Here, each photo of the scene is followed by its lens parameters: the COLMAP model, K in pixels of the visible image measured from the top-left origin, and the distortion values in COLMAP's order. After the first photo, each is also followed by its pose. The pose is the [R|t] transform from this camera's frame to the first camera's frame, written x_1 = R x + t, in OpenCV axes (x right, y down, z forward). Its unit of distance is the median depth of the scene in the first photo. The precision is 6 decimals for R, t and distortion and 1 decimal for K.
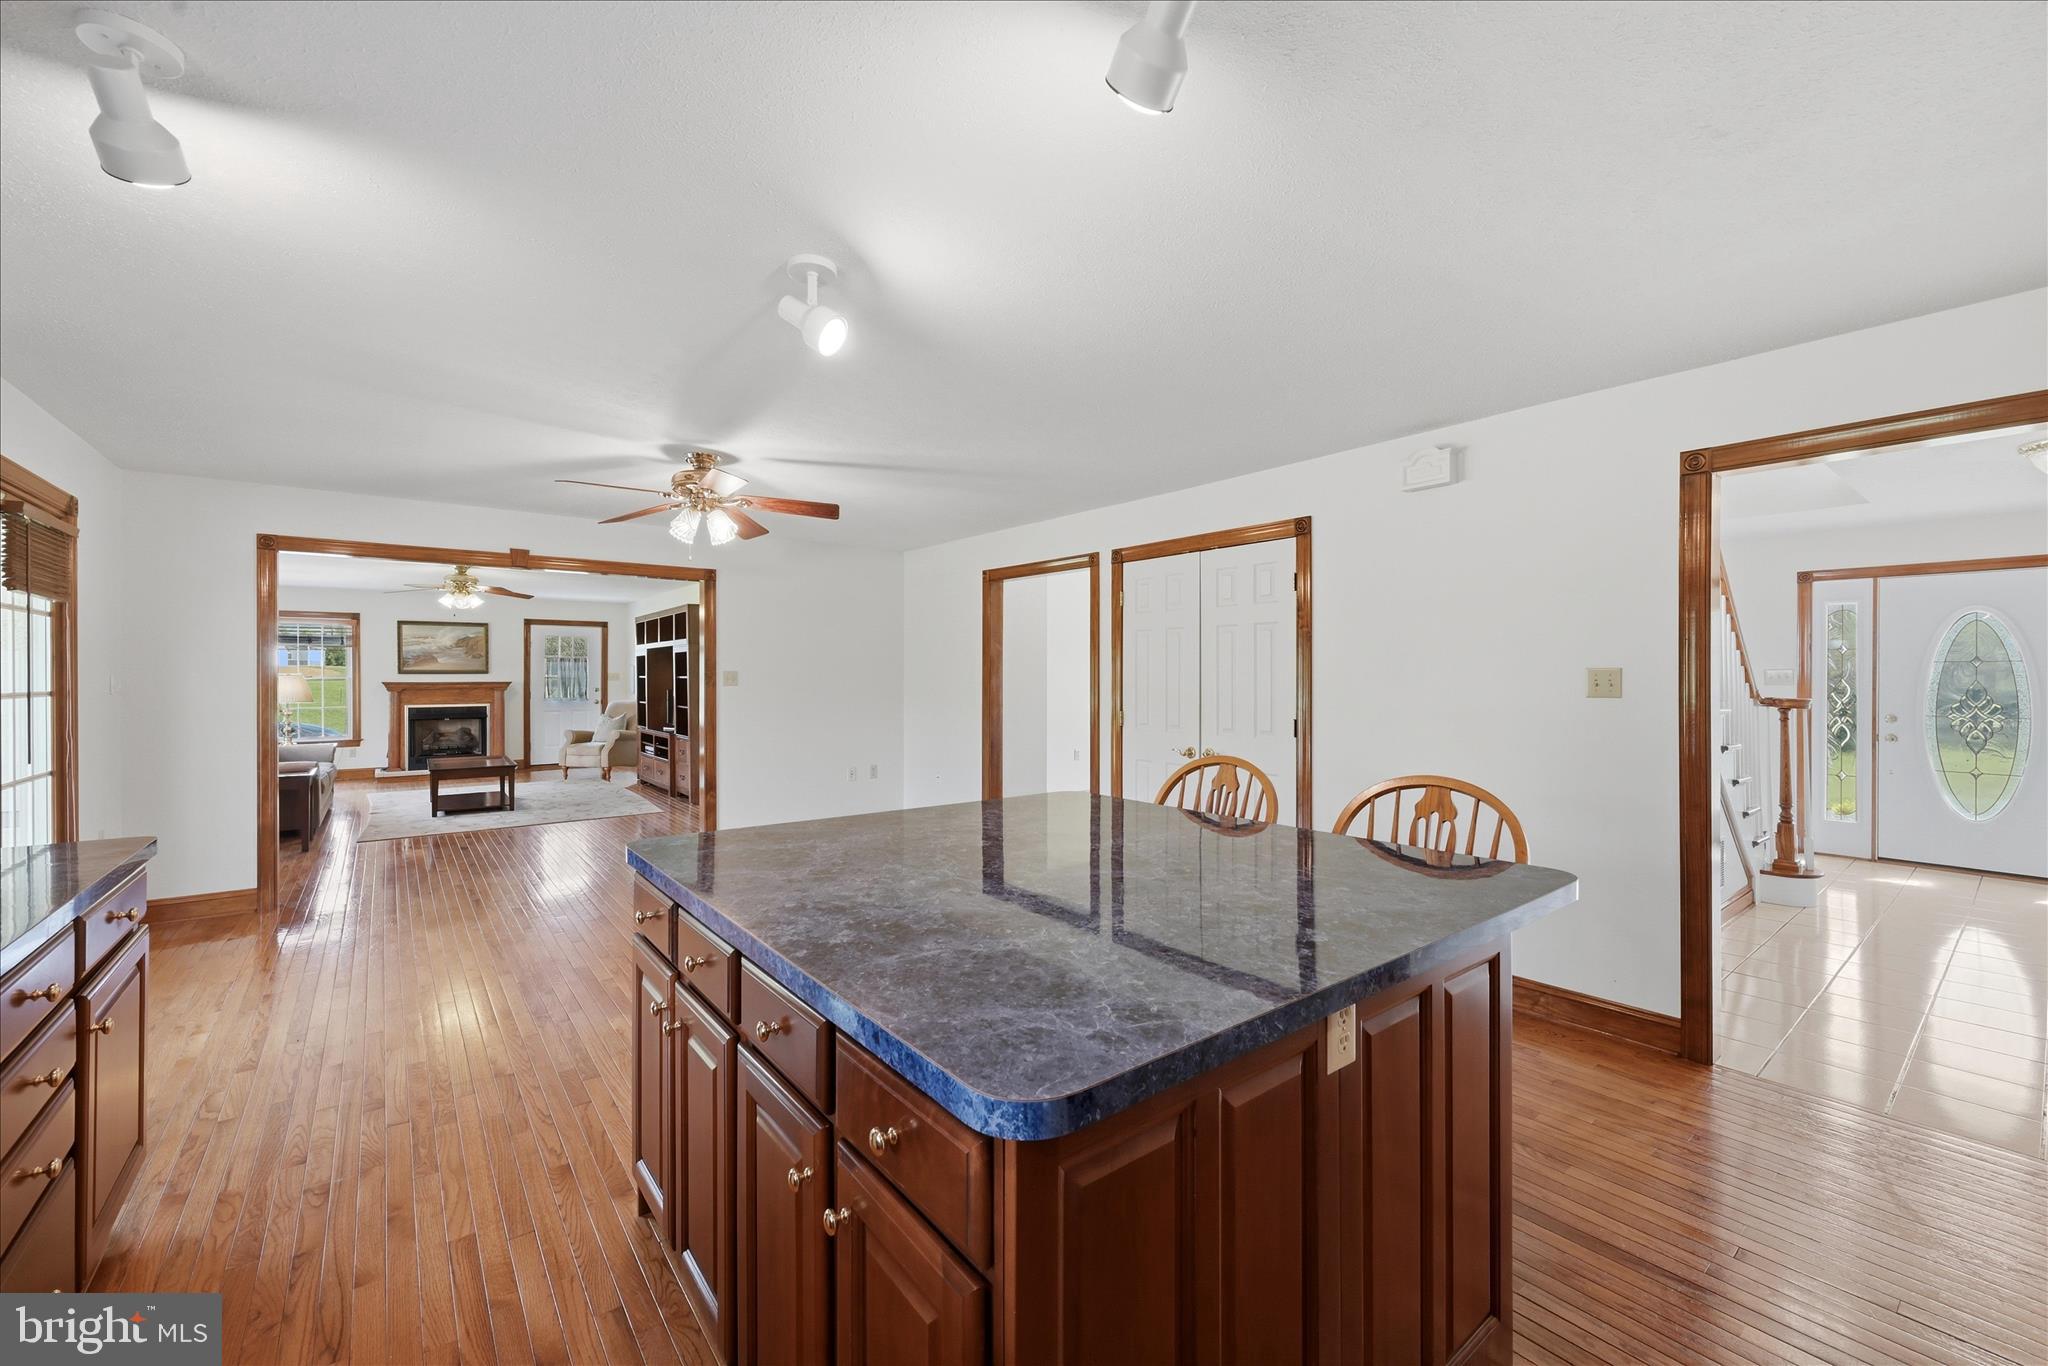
lens RADIAL K [[824.5, 0, 1028.2], [0, 824.5, 681.2], [0, 0, 1]] dist [0.004005, 0.000114]
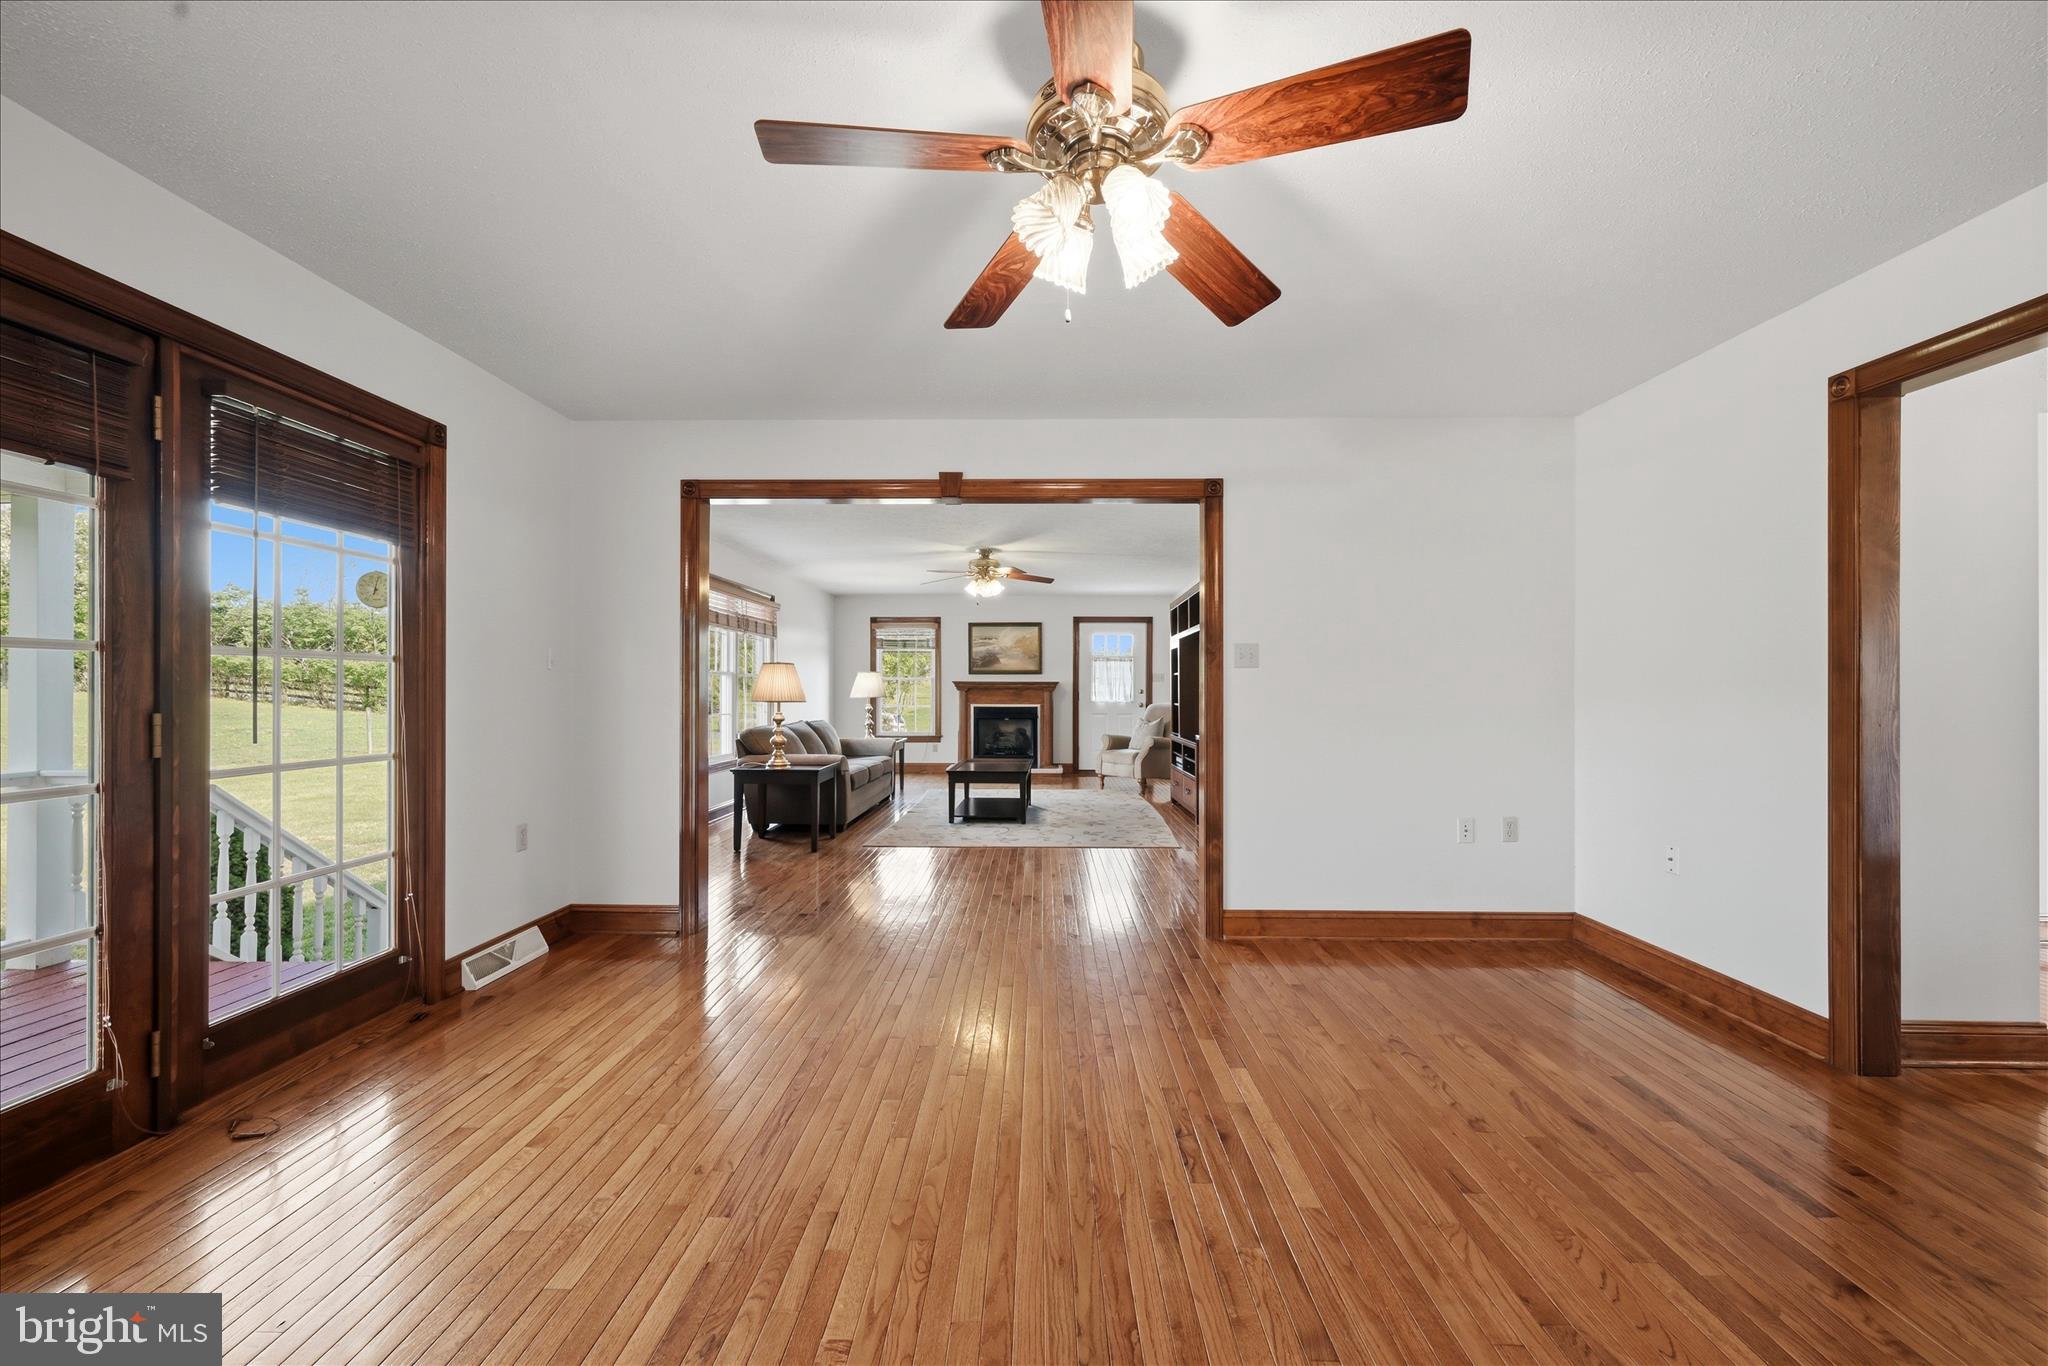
lens RADIAL K [[809.4, 0, 1023.4], [0, 809.4, 681.9], [0, 0, 1]] dist [0.006467, 0.000222]
pose [[0.773537, -0.003586, -0.633741, -0.066131], [-0.007470, 0.999863, -0.014776, 0.015958], [0.633707, 0.016164, 0.773404, 0.263004]]
